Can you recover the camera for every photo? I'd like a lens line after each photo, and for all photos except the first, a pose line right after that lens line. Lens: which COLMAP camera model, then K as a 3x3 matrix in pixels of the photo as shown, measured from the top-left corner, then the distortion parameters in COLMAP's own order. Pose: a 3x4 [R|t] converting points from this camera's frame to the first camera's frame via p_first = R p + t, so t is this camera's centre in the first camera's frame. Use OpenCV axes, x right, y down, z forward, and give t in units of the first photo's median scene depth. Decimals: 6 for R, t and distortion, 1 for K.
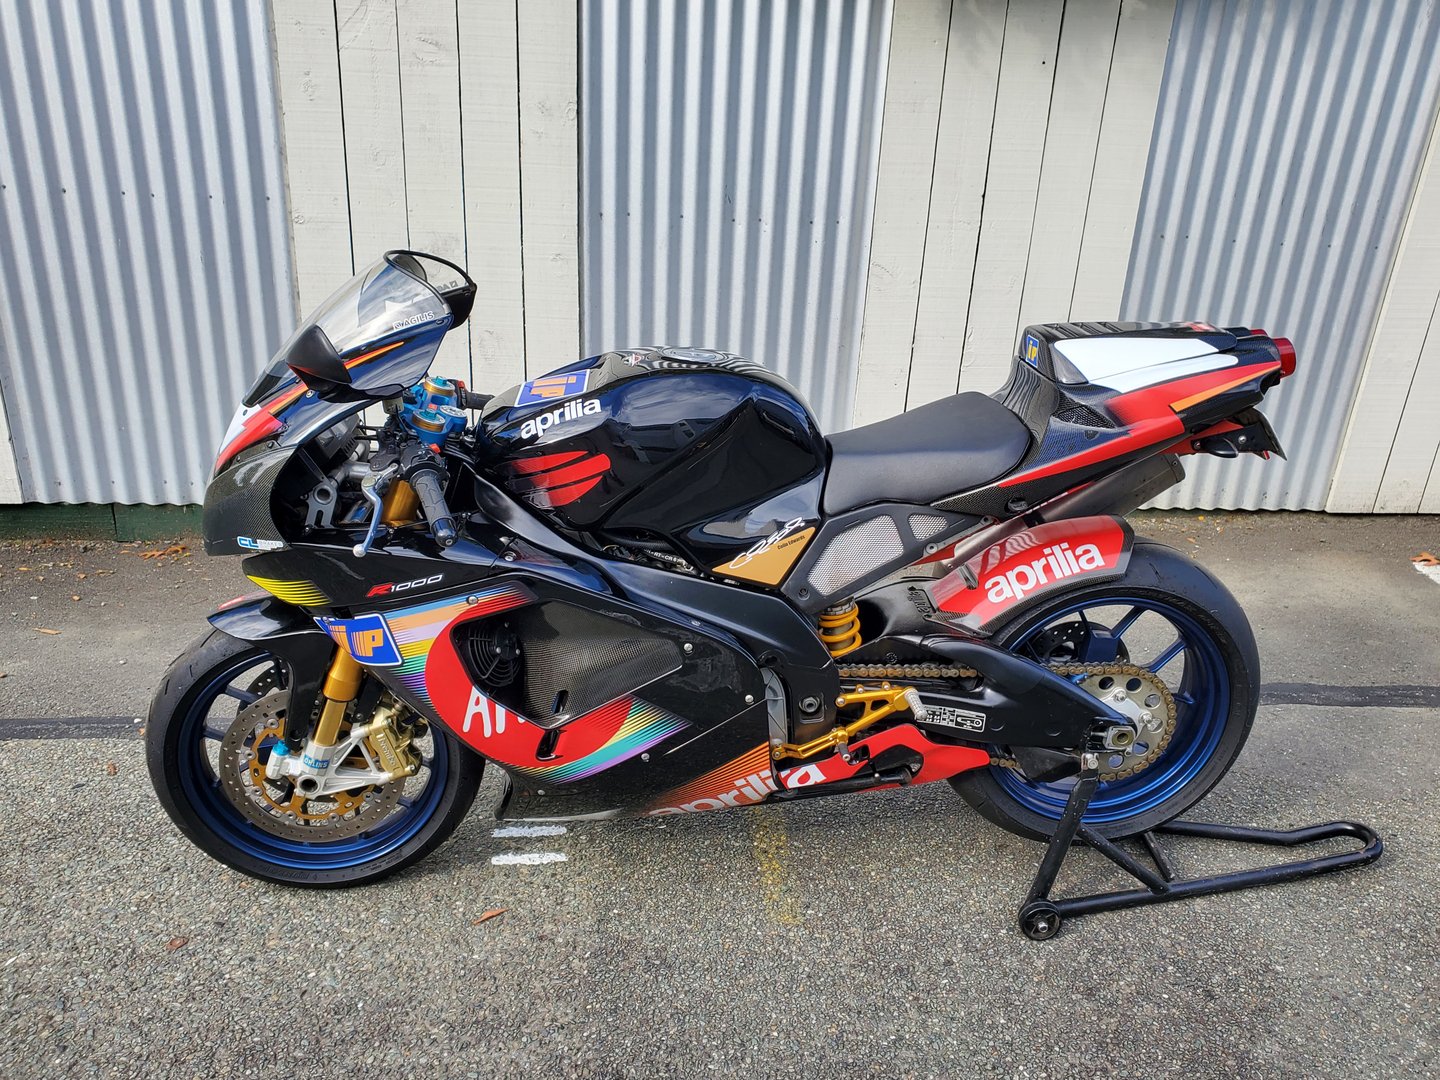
lens RADIAL K [[1205.7, 0, 723.4], [0, 1205.7, 545.3], [0, 0, 1]] dist [0.007173, 0.019910]
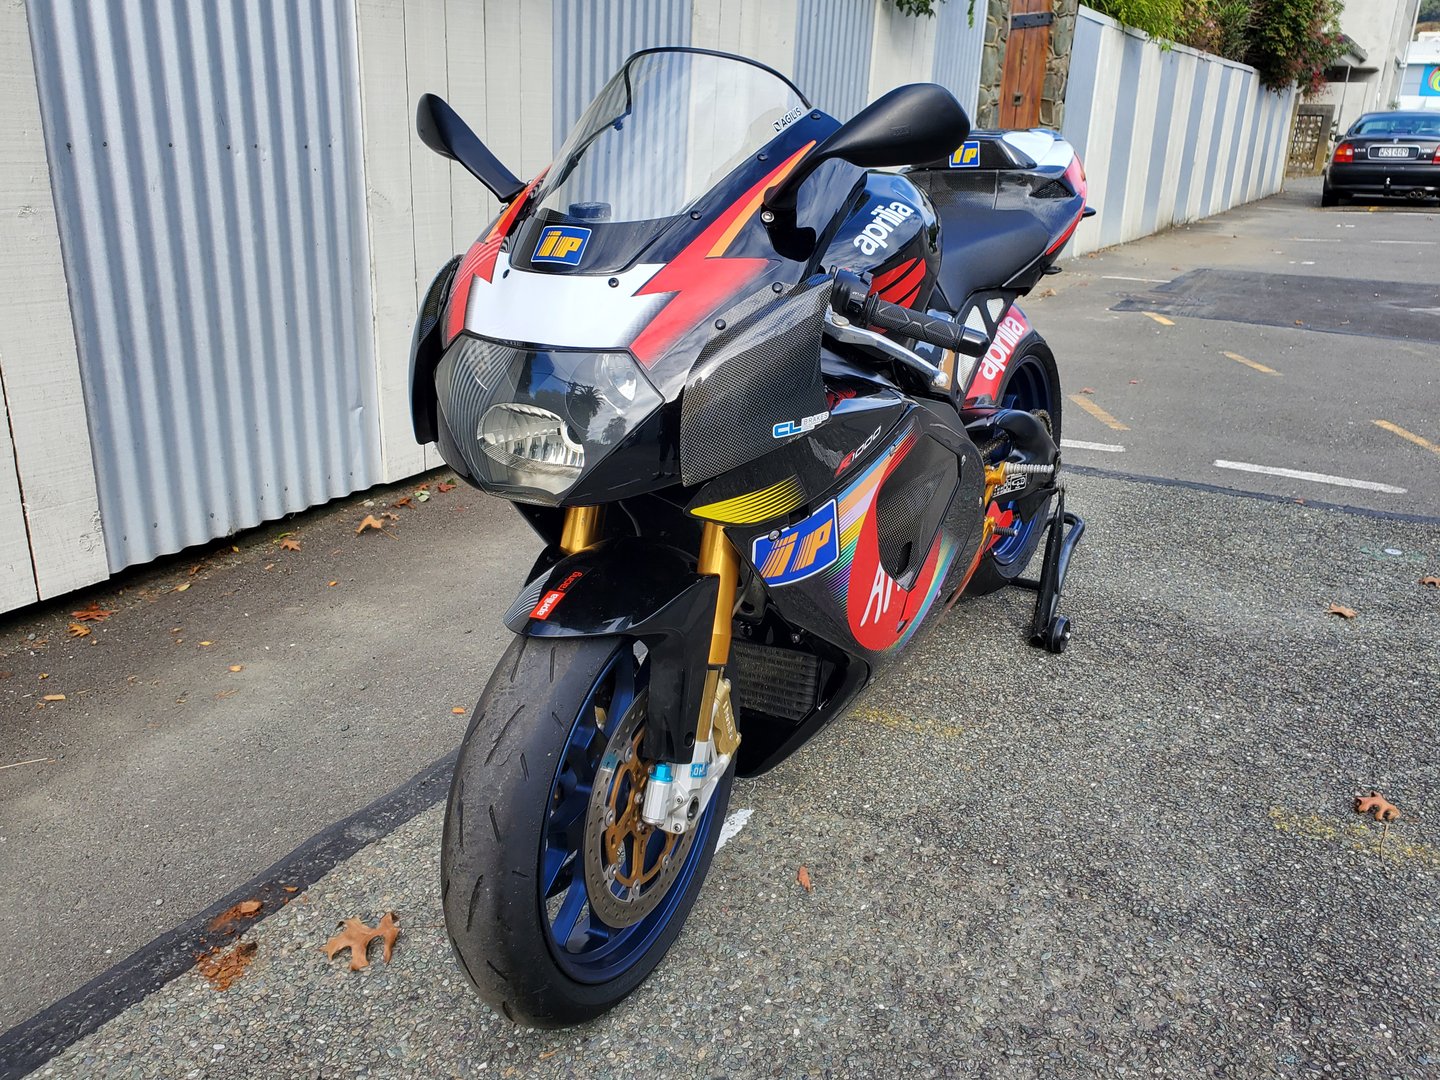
lens RADIAL K [[1205.7, 0, 739.3], [0, 1205.7, 540.2], [0, 0, 1]] dist [0.007173, 0.019910]
pose [[0.556012, -0.301825, 0.774437, -0.835189], [0.329309, 0.935484, 0.128161, -0.034555], [-0.763156, 0.183770, 0.619534, 0.504774]]
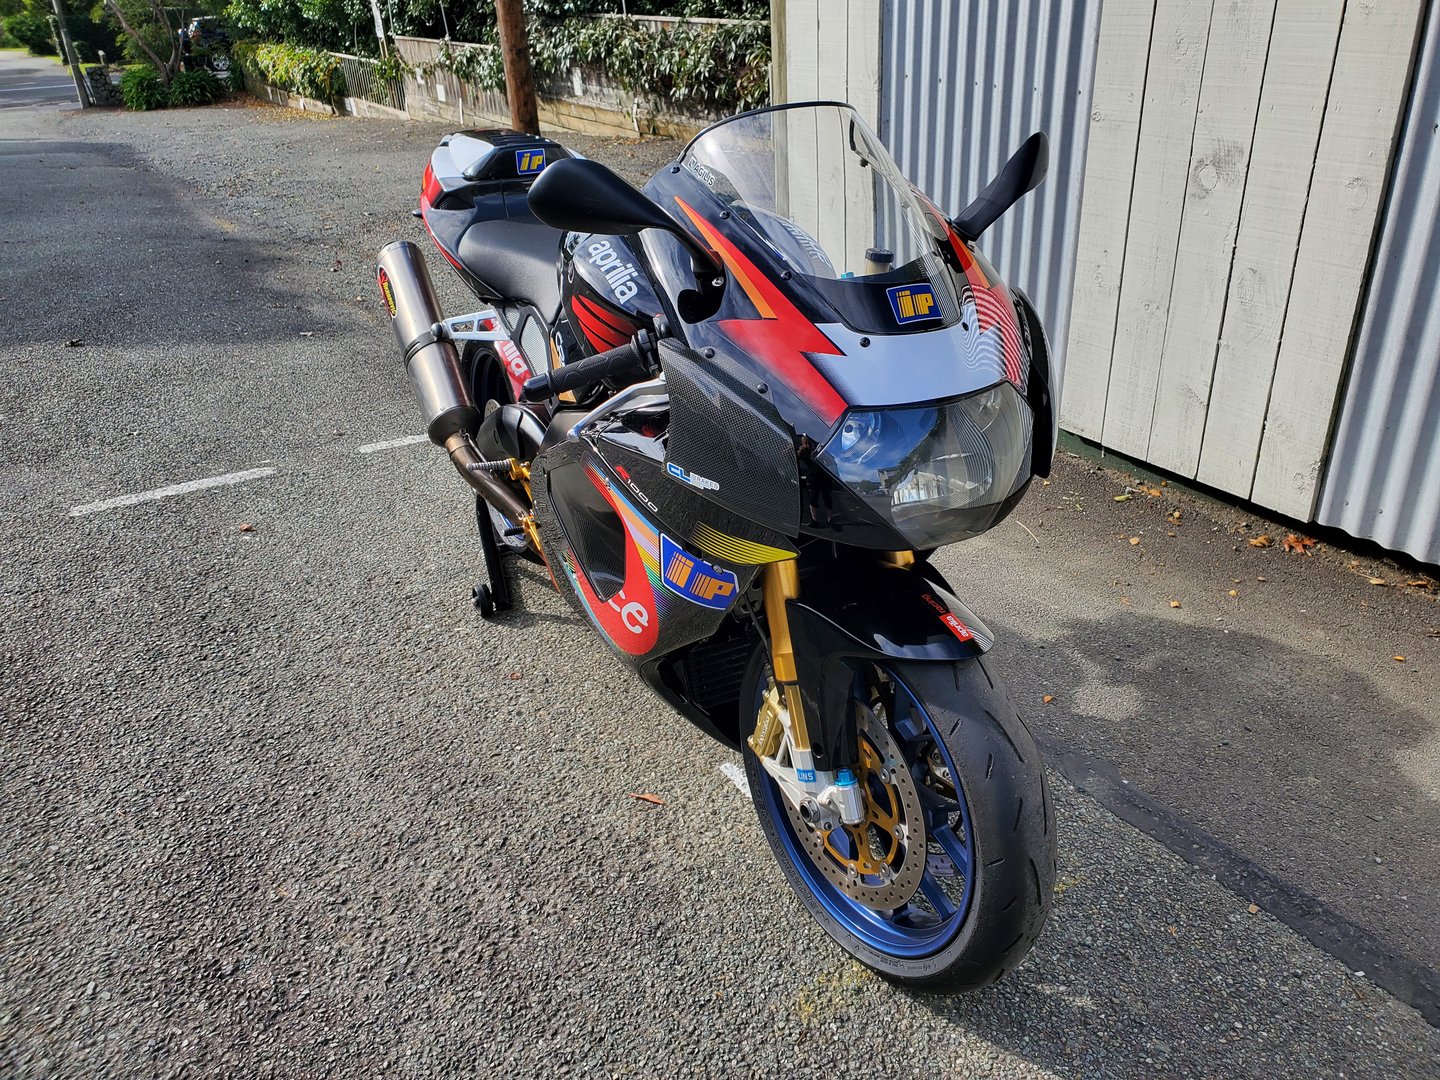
lens RADIAL K [[1117.2, 0, 739.9], [0, 1117.2, 546.5], [0, 0, 1]] dist [0.002042, 0.018244]
pose [[0.472190, 0.350164, -0.808963, 0.536975], [-0.303107, 0.926253, 0.224011, -0.118234], [0.827745, 0.139427, 0.543505, 0.568494]]
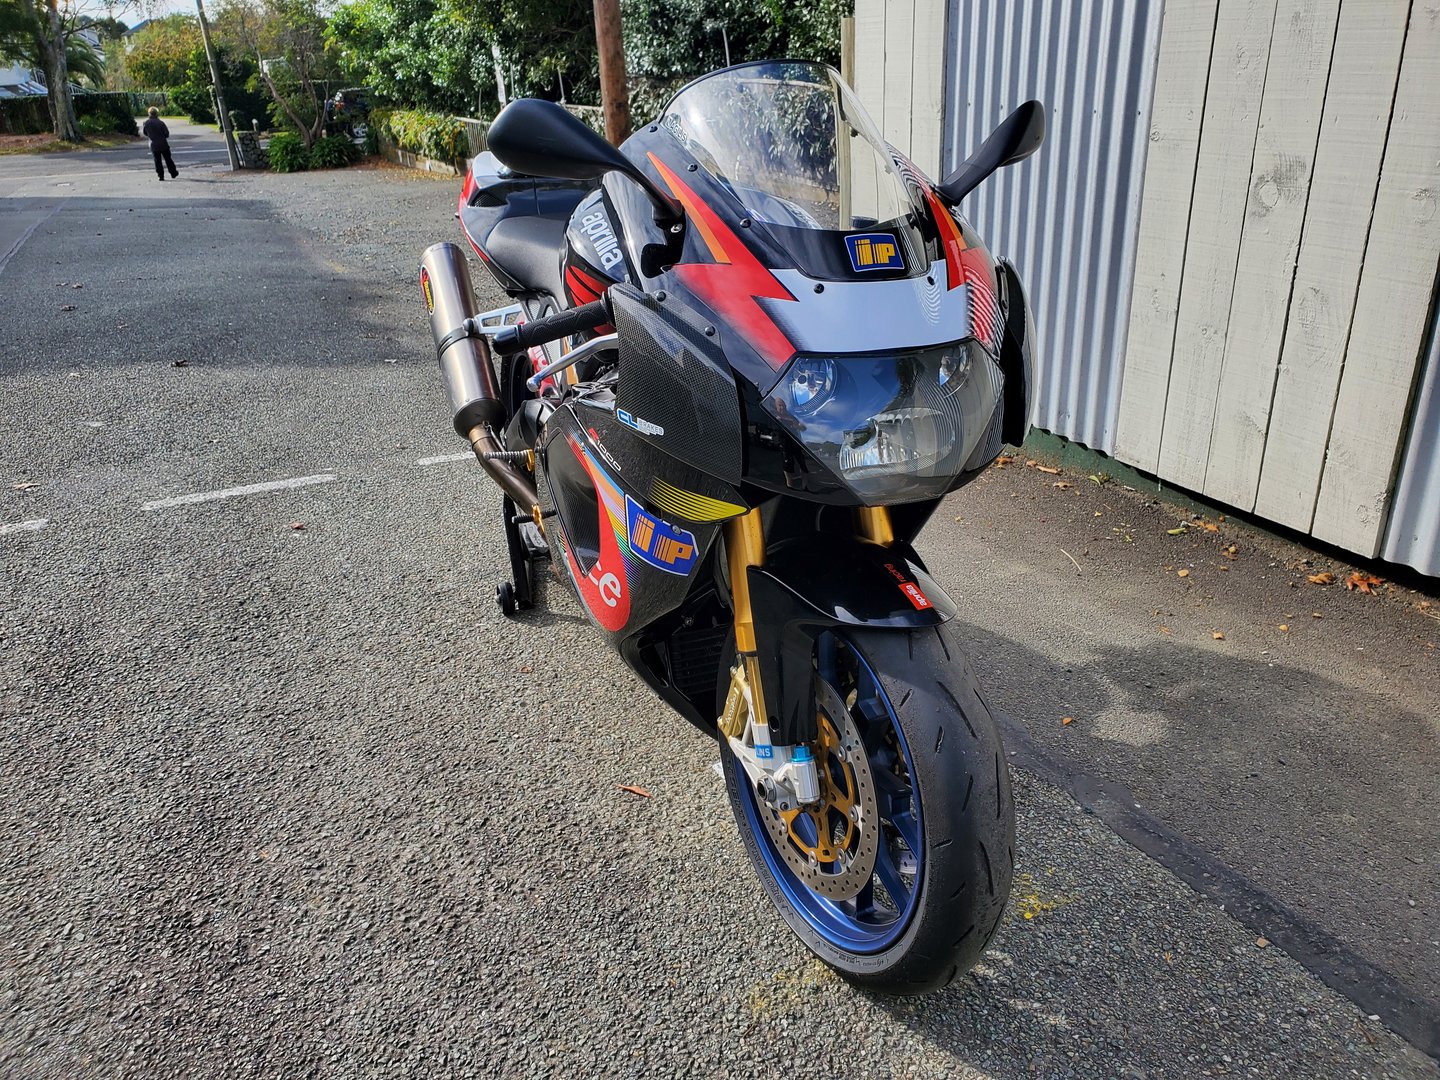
lens RADIAL K [[1117.2, 0, 725.4], [0, 1117.2, 551.4], [0, 0, 1]] dist [0.002042, 0.018244]
pose [[0.374066, 0.326135, -0.868165, 0.579213], [-0.323891, 0.923121, 0.207225, -0.084322], [0.869005, 0.203675, 0.450941, 0.656427]]
